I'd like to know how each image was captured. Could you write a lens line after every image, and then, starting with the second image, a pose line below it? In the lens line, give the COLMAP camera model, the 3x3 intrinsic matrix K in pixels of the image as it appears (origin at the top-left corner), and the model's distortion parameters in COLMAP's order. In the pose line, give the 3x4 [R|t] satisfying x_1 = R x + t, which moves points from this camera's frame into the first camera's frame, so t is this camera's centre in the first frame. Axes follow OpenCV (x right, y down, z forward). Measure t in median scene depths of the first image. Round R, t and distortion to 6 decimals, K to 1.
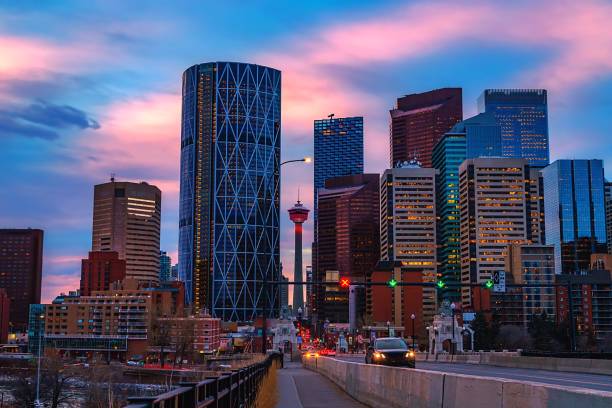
lens RADIAL K [[759.9, 0, 320.5], [0, 759.9, 223.3], [0, 0, 1]] dist [0.028980, 0.000000]
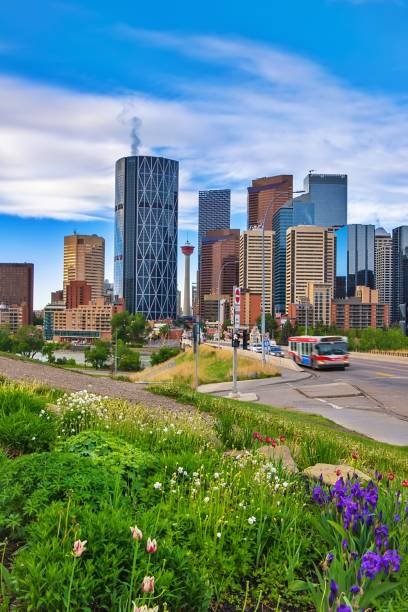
lens RADIAL K [[611.2, 0, 202.6], [0, 611.2, 304.0], [0, 0, 1]] dist [-0.007189, 0.000000]
pose [[0.999919, 0.008059, 0.009862, -0.012500], [-0.009143, 0.993294, 0.115257, -0.055476], [-0.008867, -0.115338, 0.993287, -0.295116]]
